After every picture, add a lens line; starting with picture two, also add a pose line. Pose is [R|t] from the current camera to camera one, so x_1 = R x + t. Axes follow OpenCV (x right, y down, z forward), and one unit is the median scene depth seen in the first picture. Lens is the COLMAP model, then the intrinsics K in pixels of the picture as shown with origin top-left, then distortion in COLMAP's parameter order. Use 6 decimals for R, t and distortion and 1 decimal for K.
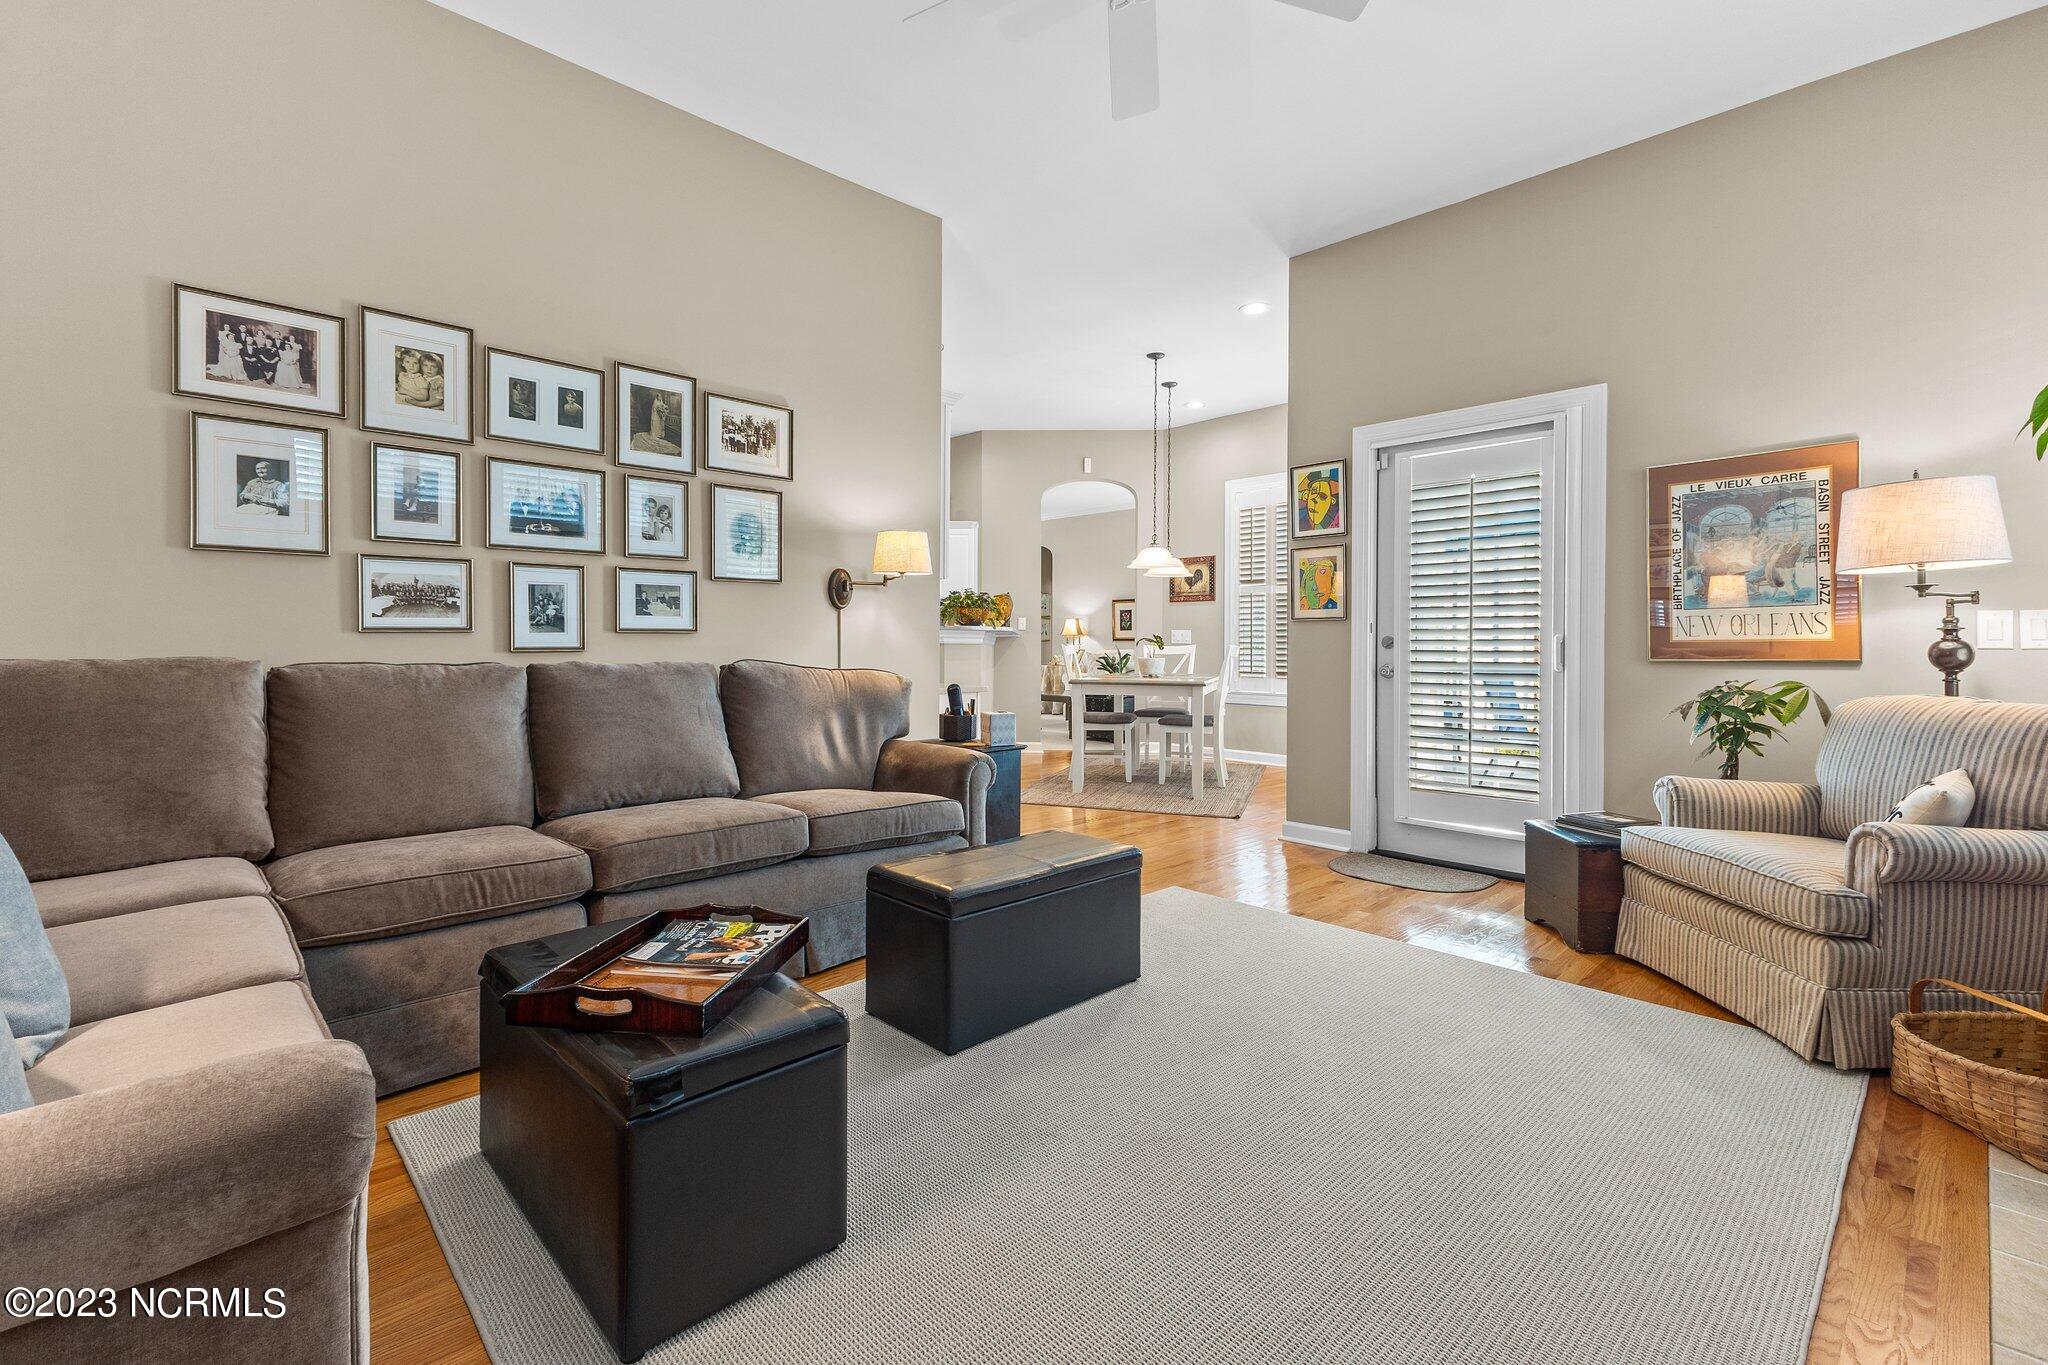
lens RADIAL K [[909.5, 0, 1013.2], [0, 909.5, 647.2], [0, 0, 1]] dist [0.010455, 0.000509]
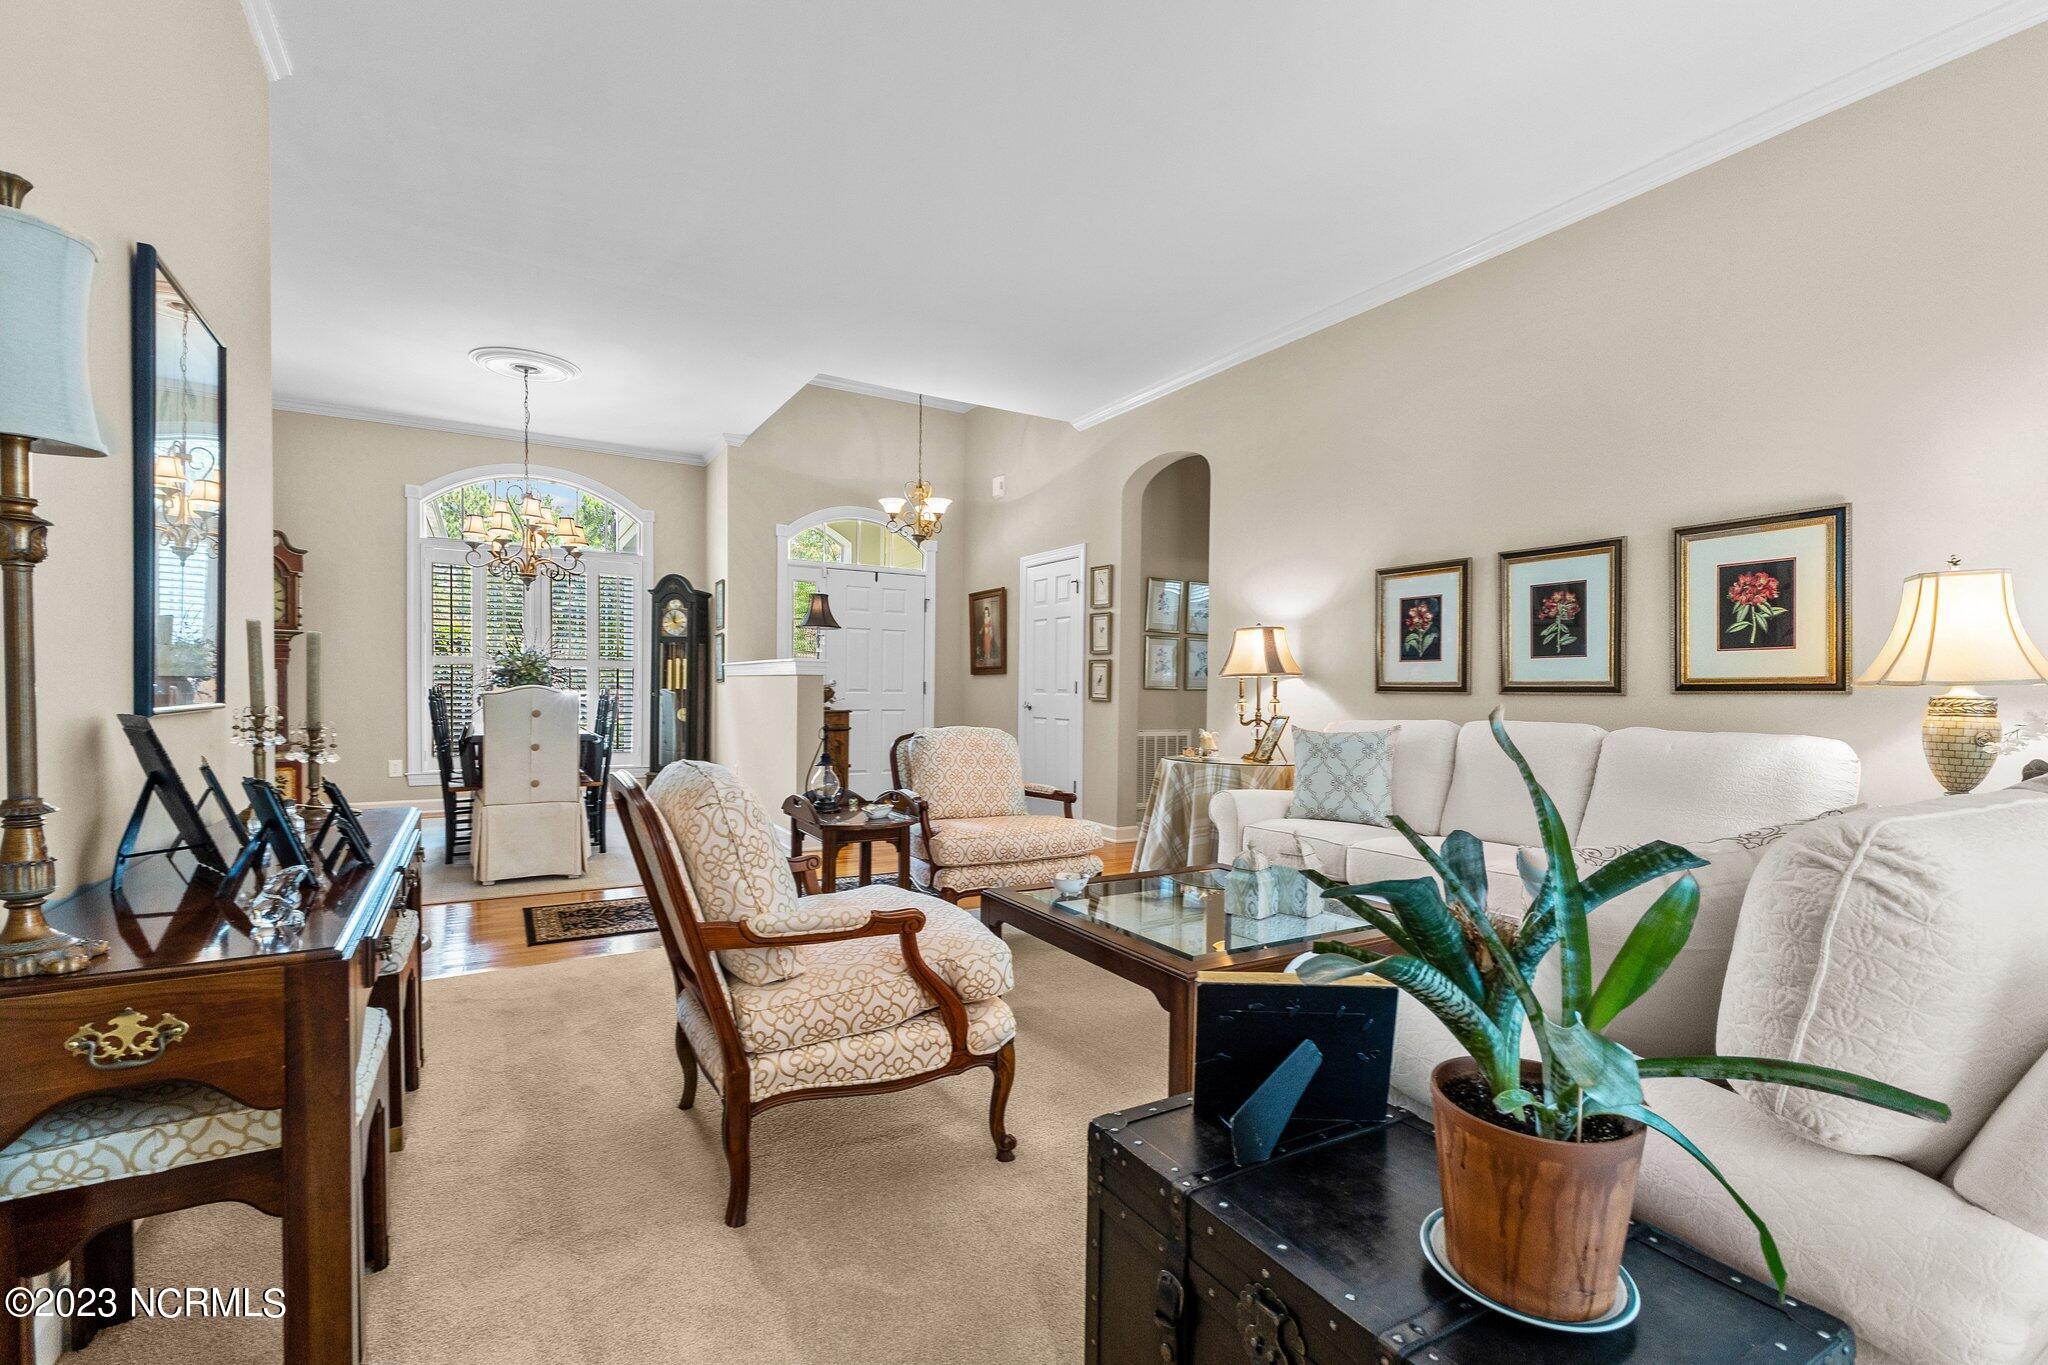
lens RADIAL K [[909.5, 0, 1036.9], [0, 909.5, 700.6], [0, 0, 1]] dist [0.010455, 0.000509]
pose [[0.975842, 0.012609, -0.218113, 0.092693], [-0.011230, 0.999908, 0.007560, -0.007626], [0.218188, -0.004928, 0.975894, 0.982209]]
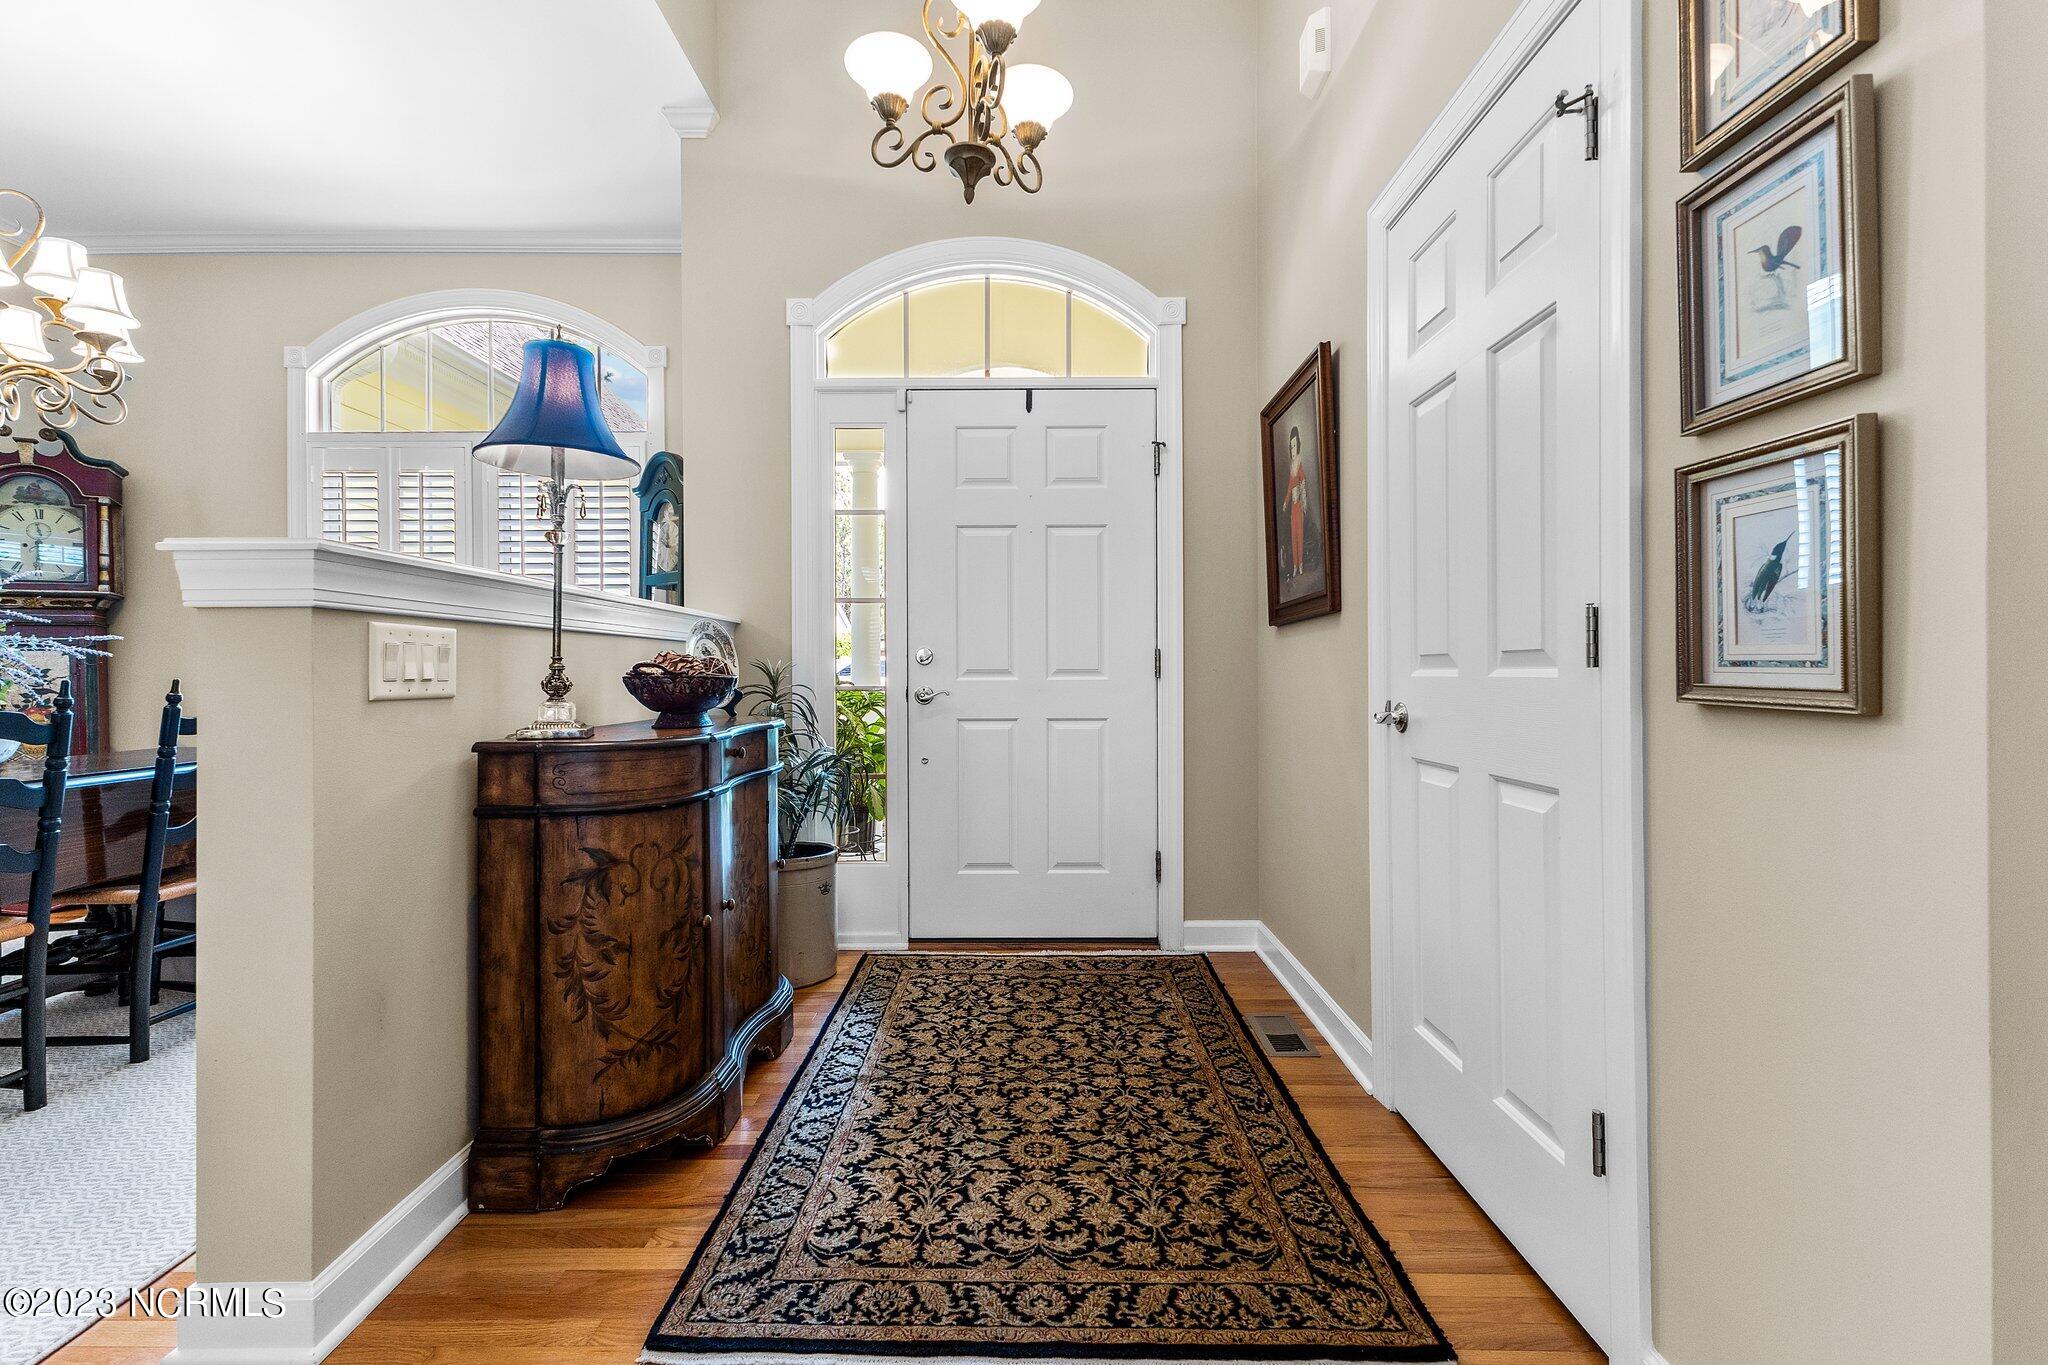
lens RADIAL K [[909.5, 0, 1015.5], [0, 909.5, 675.5], [0, 0, 1]] dist [0.010455, 0.000509]
pose [[0.727093, -0.002853, -0.686533, -0.008222], [0.002421, 0.999996, -0.001592, -0.006855], [0.686535, -0.000504, 0.727097, 1.562154]]
